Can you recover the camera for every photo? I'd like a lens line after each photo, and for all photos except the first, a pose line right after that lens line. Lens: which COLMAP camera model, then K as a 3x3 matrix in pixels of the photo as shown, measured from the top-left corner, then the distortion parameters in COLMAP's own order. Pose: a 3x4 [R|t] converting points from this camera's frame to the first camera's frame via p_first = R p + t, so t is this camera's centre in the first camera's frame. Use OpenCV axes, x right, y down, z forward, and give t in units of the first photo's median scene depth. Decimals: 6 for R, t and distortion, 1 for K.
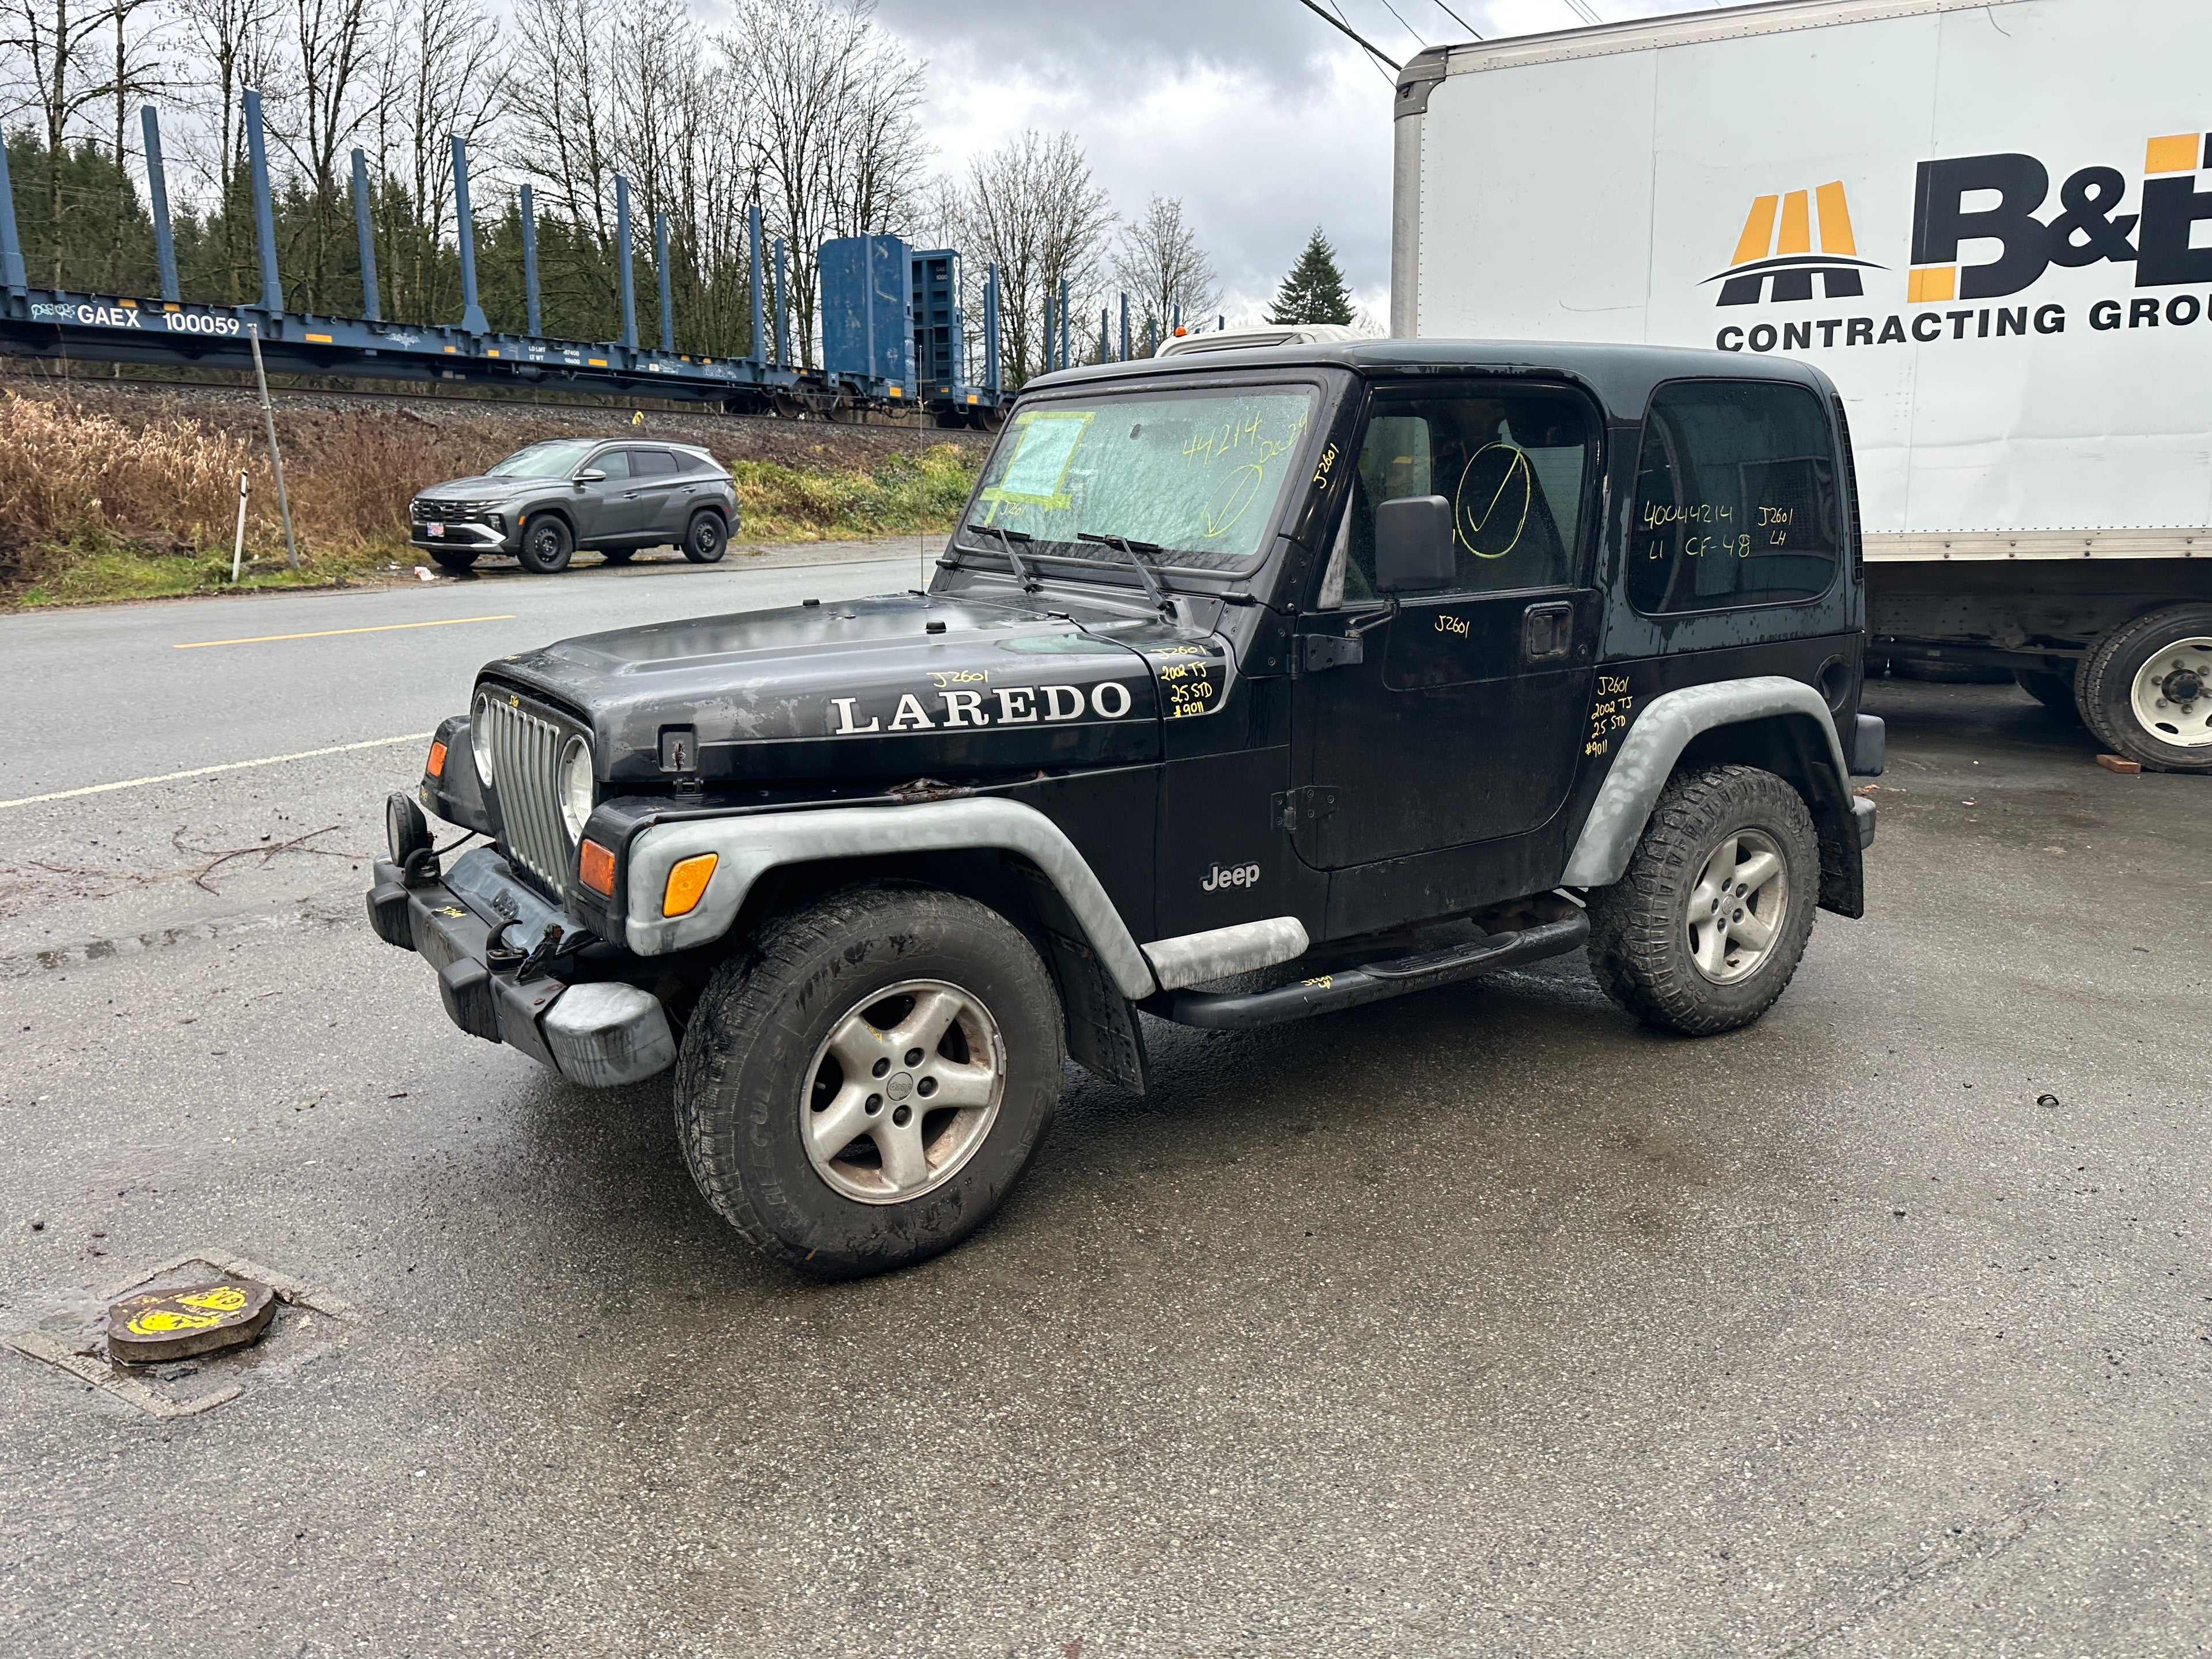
lens RADIAL K [[1564.8, 0, 1112.7], [0, 1564.8, 809.9], [0, 0, 1]] dist [0.034706, -0.026555]
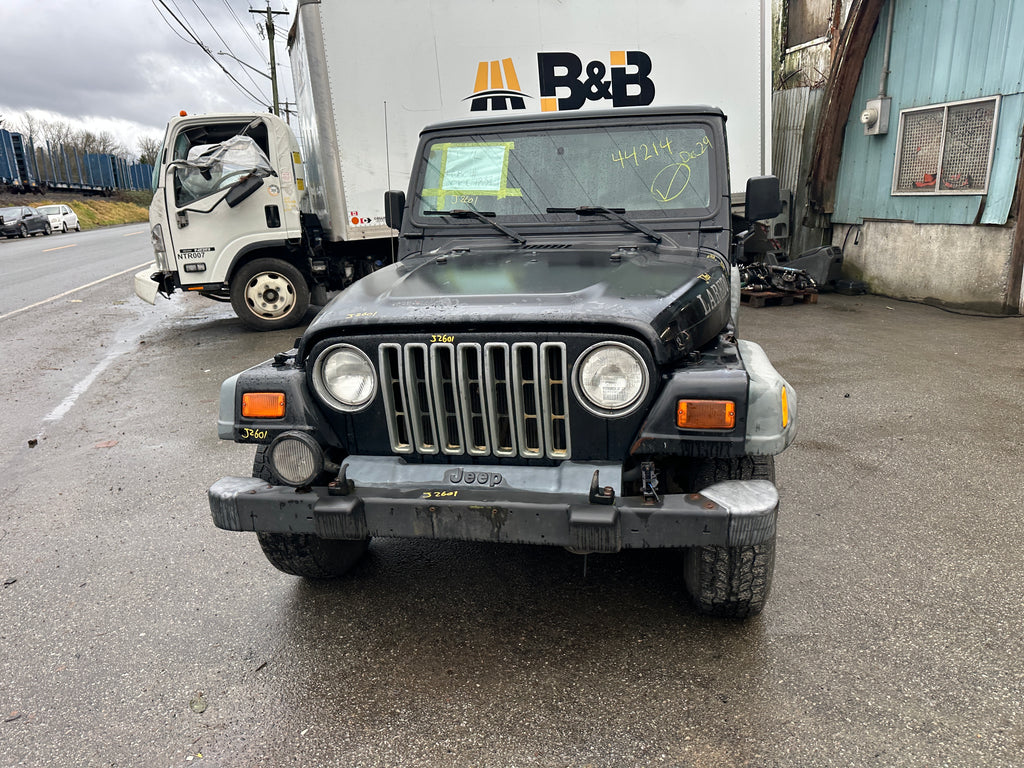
lens RADIAL K [[730.8, 0, 518.0], [0, 730.8, 384.3], [0, 0, 1]] dist [0.024351, -0.029612]
pose [[0.733065, -0.204793, 0.648595, -0.591050], [0.183993, 0.977749, 0.100768, -0.064209], [-0.654800, 0.045468, 0.754434, 0.359329]]
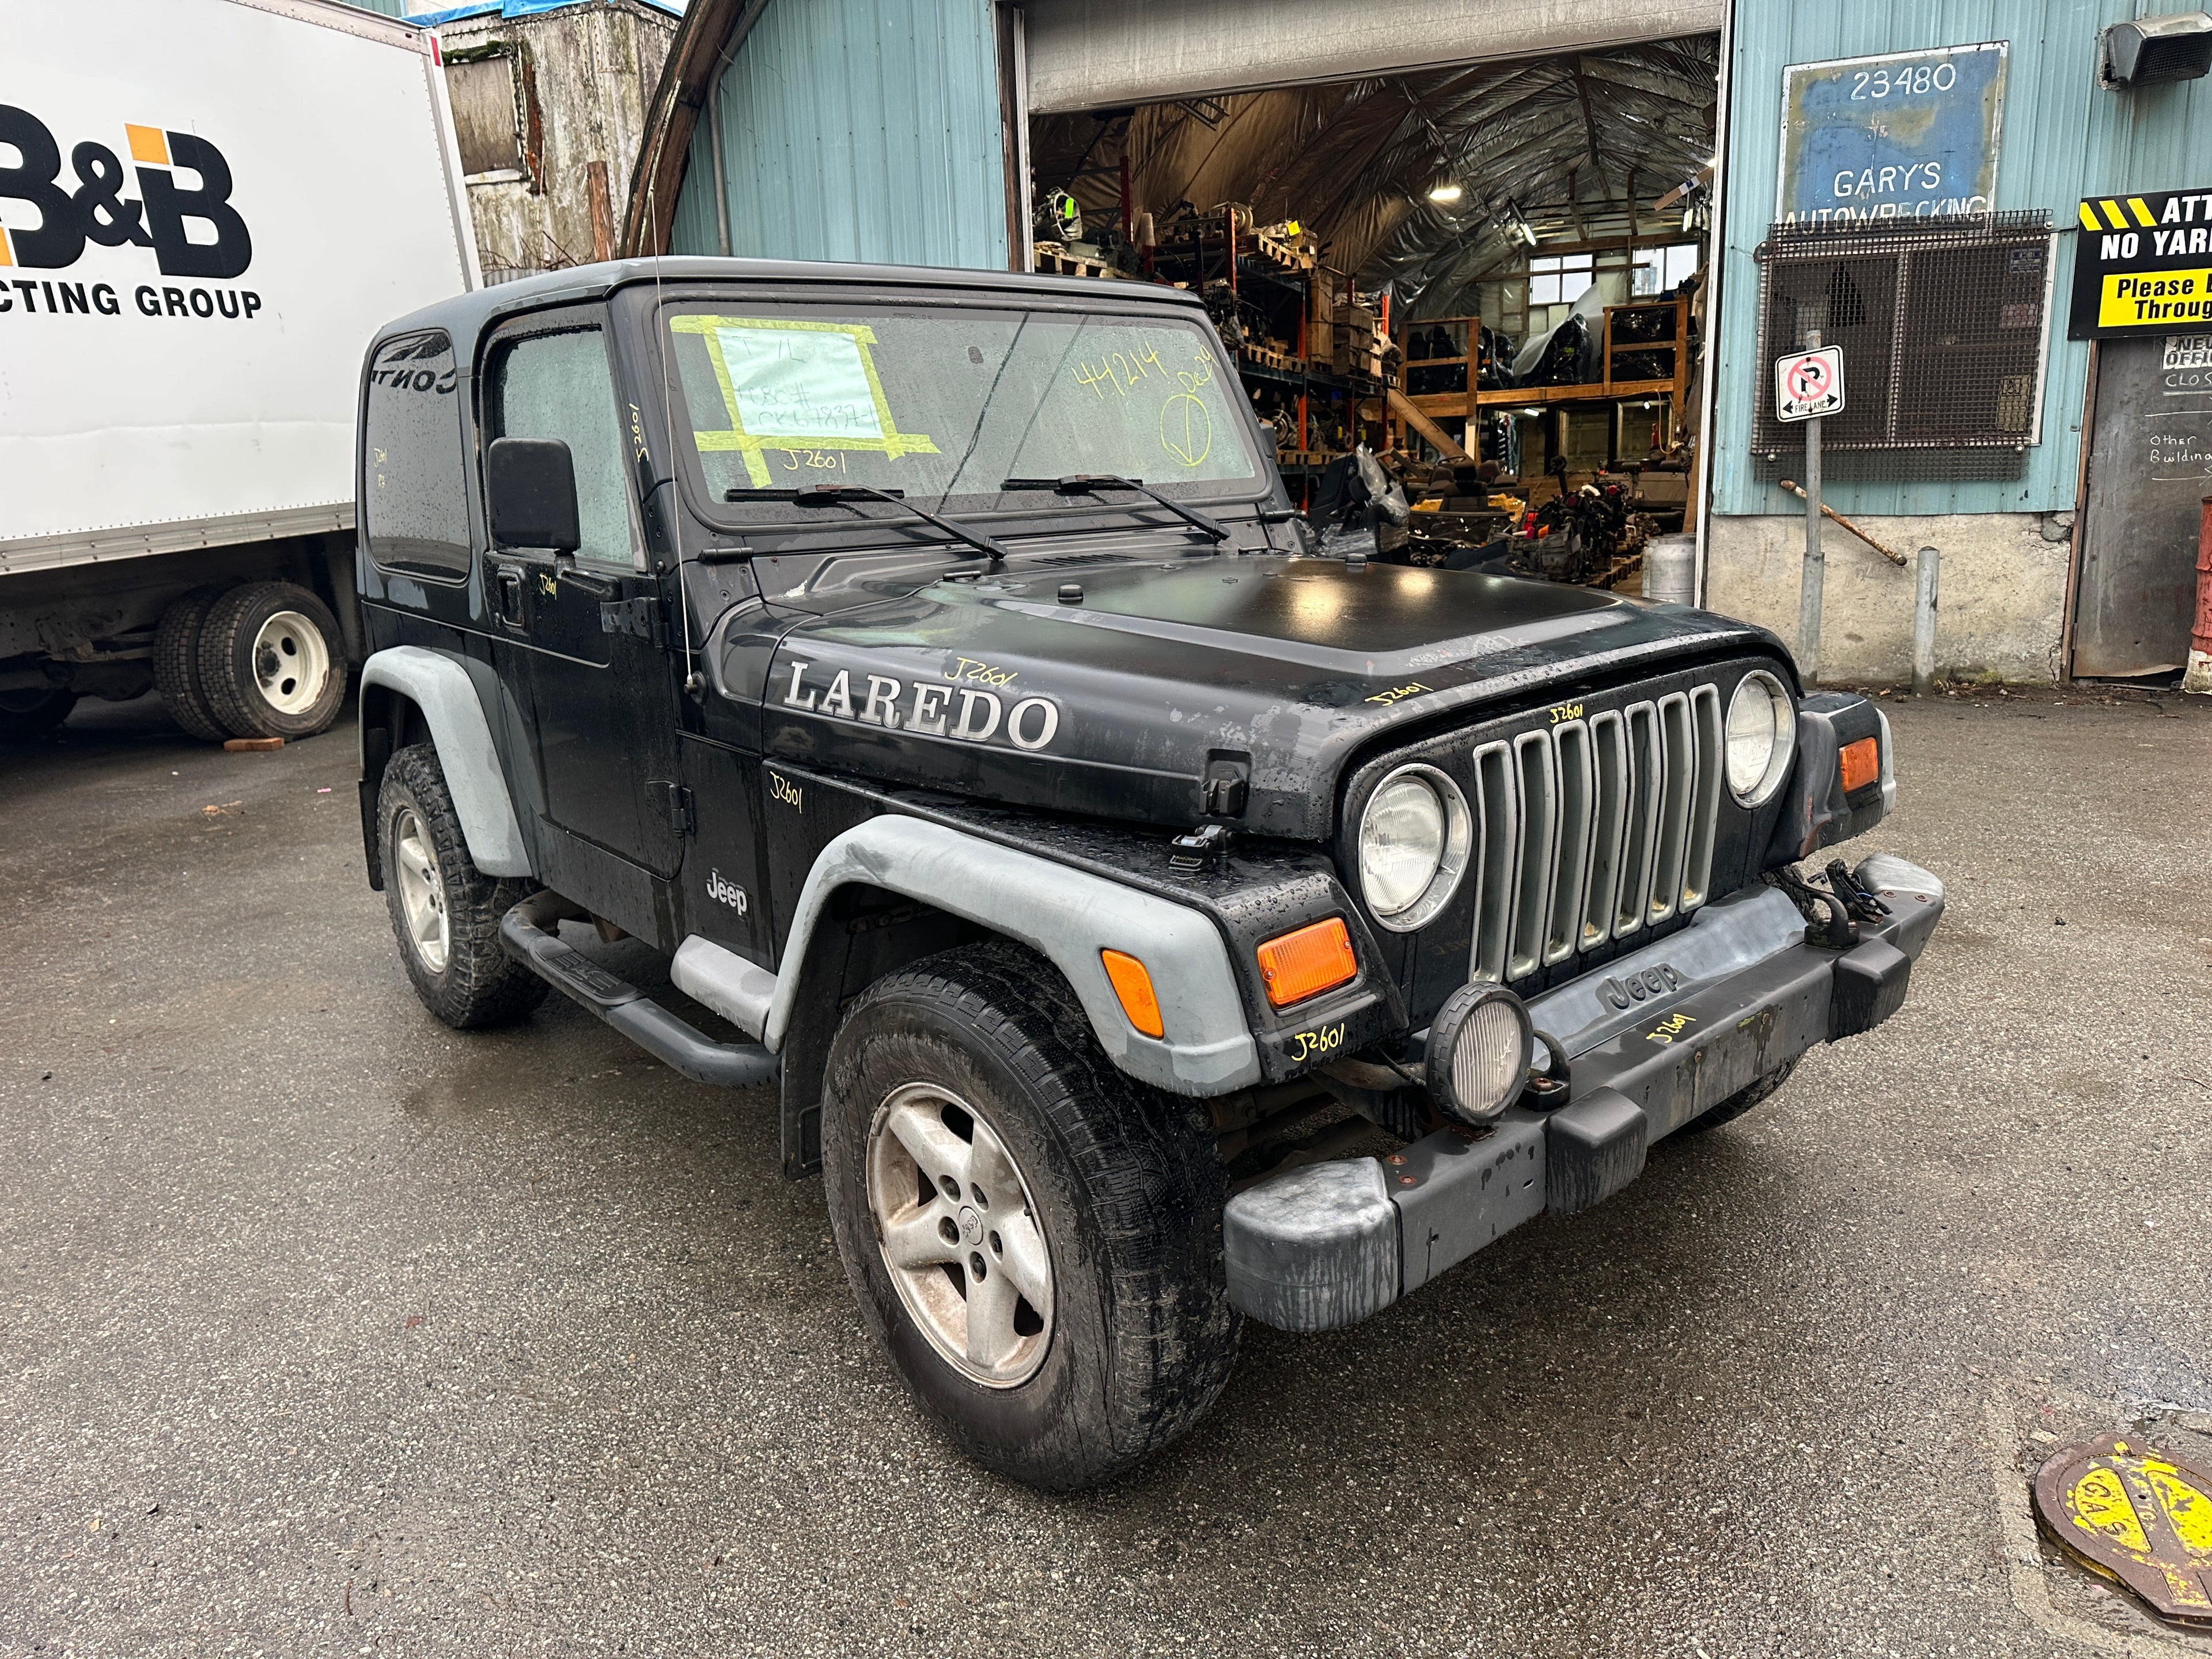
lens RADIAL K [[1564.8, 0, 1112.7], [0, 1564.8, 809.9], [0, 0, 1]] dist [0.034706, -0.026555]
pose [[-0.104777, -0.225639, 0.968560, -0.780933], [0.249817, 0.936721, 0.245247, -0.186102], [-0.962607, 0.267660, -0.041779, 0.945357]]
